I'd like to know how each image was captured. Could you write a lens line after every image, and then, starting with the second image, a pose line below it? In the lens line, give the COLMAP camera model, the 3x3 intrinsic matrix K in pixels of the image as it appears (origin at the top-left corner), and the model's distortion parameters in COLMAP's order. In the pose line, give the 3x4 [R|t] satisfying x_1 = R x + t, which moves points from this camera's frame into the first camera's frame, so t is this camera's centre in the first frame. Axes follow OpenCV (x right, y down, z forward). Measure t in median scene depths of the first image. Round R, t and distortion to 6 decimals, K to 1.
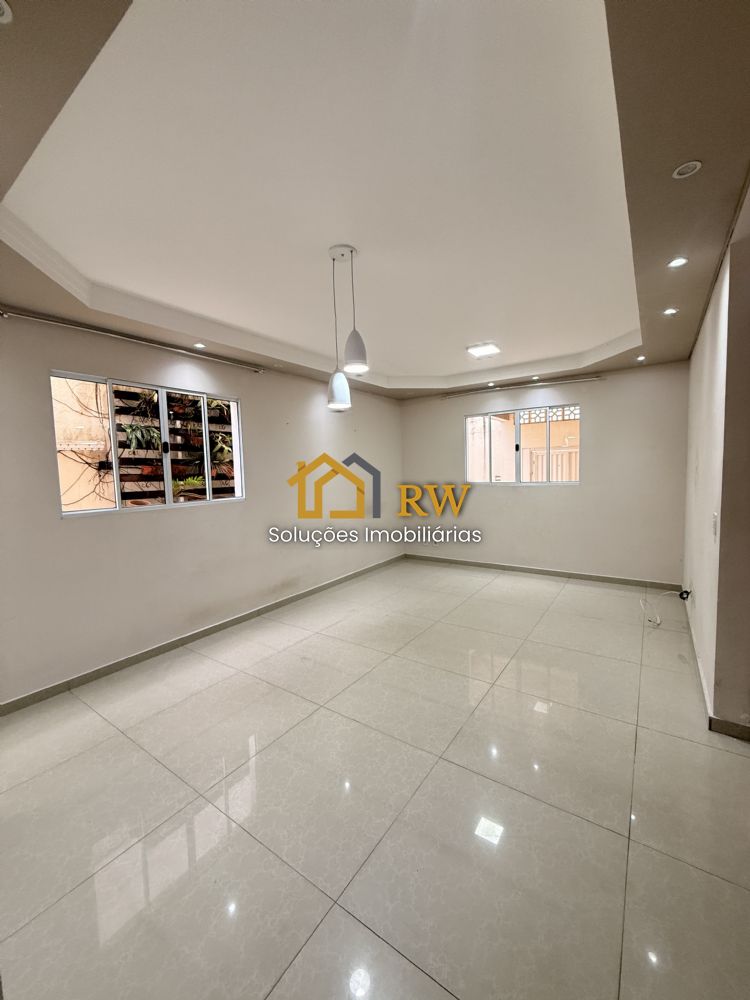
lens RADIAL K [[398.4, 0, 372.6], [0, 398.4, 496.0], [0, 0, 1]] dist [0.001725, 0.000320]
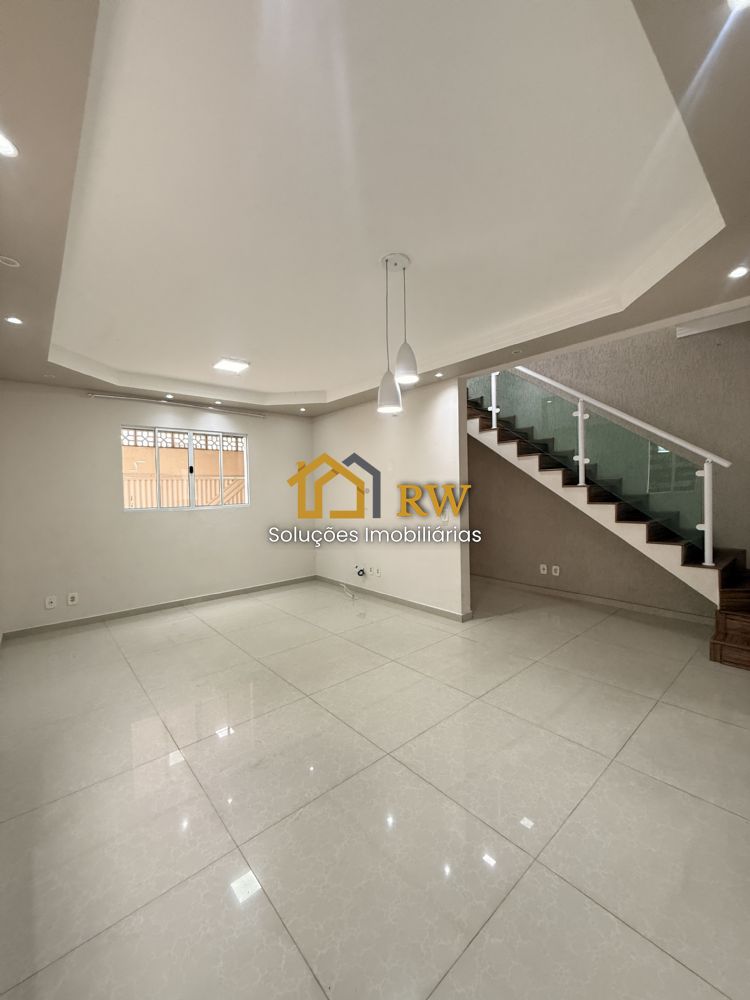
lens RADIAL K [[398.4, 0, 375.3], [0, 398.4, 501.8], [0, 0, 1]] dist [0.001725, 0.000320]
pose [[0.239243, -0.006570, 0.970937, -0.448349], [0.086593, 0.996137, -0.014596, 0.003233], [-0.967091, 0.087568, 0.238888, 0.367500]]
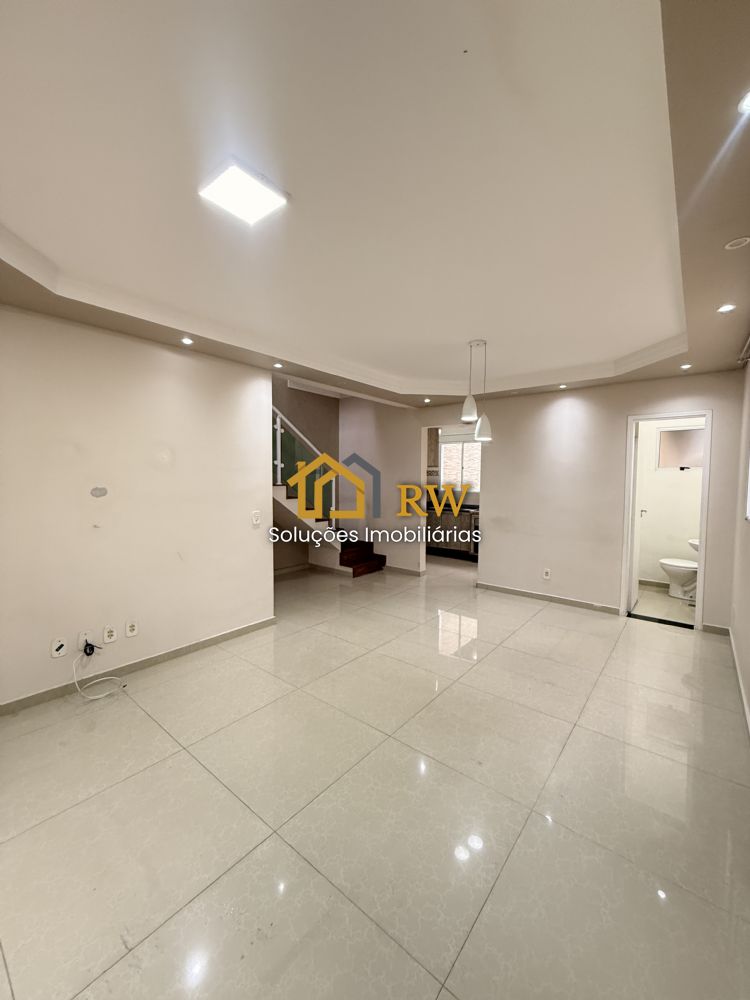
lens RADIAL K [[398.4, 0, 377.0], [0, 398.4, 501.3], [0, 0, 1]] dist [0.001725, 0.000320]
pose [[-0.997872, 0.014389, 0.063592, 0.099245], [0.022745, 0.990896, 0.132697, -0.088830], [-0.061104, 0.133861, -0.989115, 1.123210]]
